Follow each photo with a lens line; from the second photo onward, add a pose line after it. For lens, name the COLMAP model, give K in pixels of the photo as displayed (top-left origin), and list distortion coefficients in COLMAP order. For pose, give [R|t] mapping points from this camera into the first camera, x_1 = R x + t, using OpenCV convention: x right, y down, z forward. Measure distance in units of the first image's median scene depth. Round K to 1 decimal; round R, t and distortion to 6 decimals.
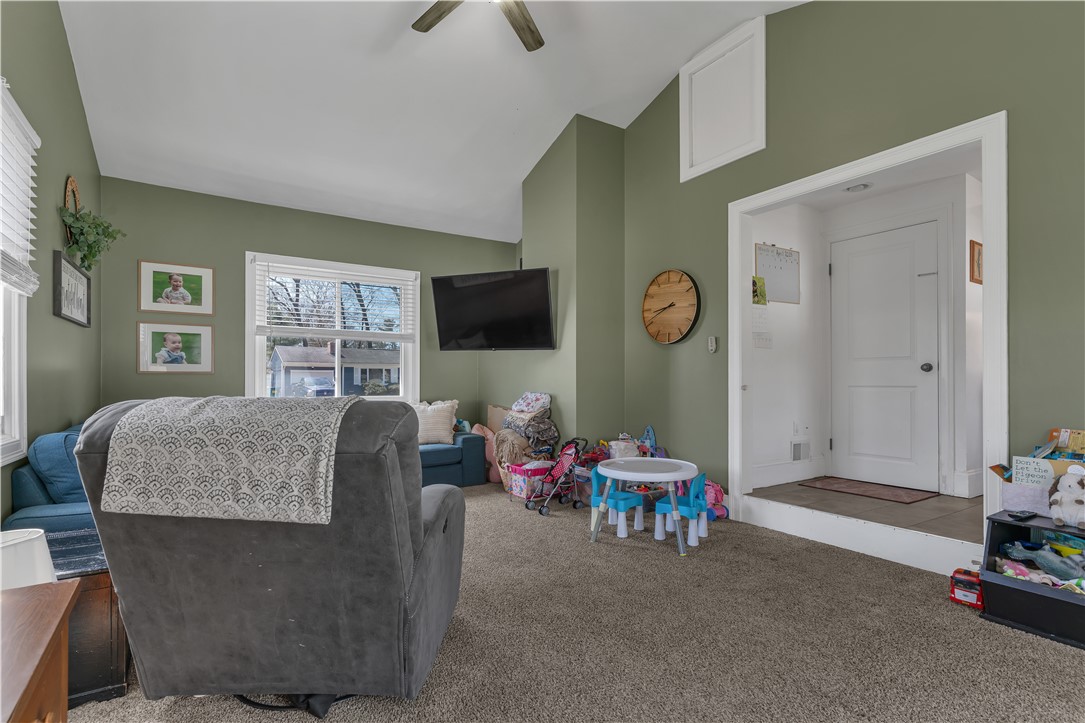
lens RADIAL K [[523.1, 0, 540.0], [0, 523.1, 375.4], [0, 0, 1]] dist [0.000973, 0.000382]
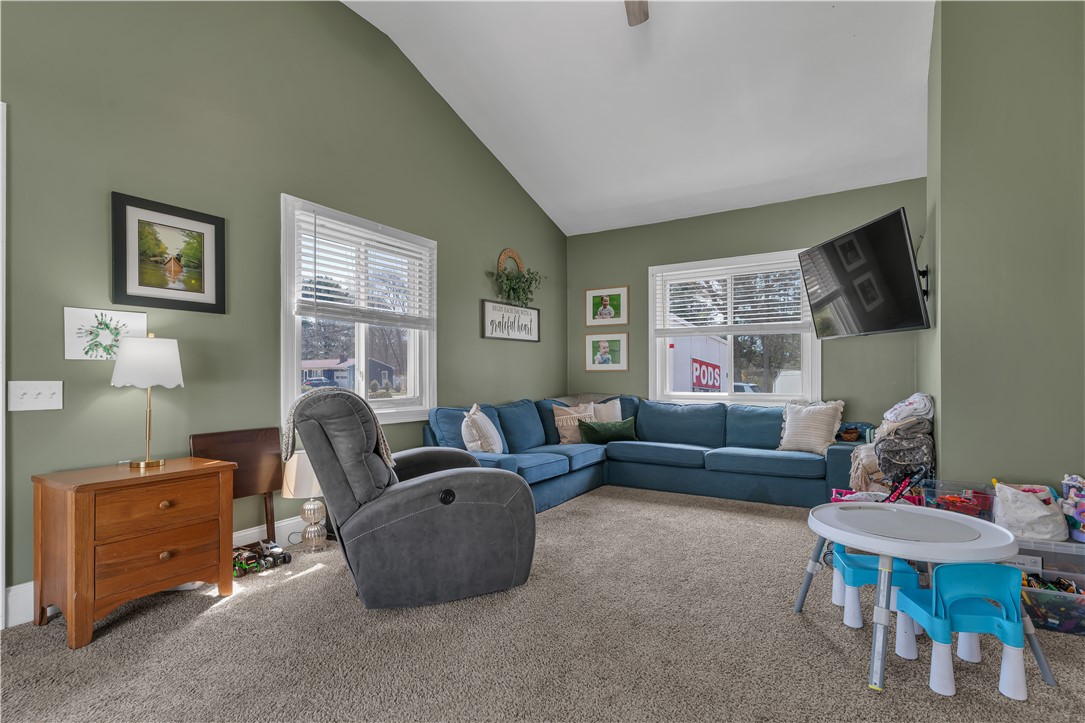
lens RADIAL K [[523.1, 0, 540.0], [0, 523.1, 375.4], [0, 0, 1]] dist [0.000973, 0.000382]
pose [[0.421822, -0.002467, -0.906675, 0.425558], [0.012061, 0.999923, 0.002890, 0.000716], [0.906599, -0.012154, 0.421819, 0.293765]]
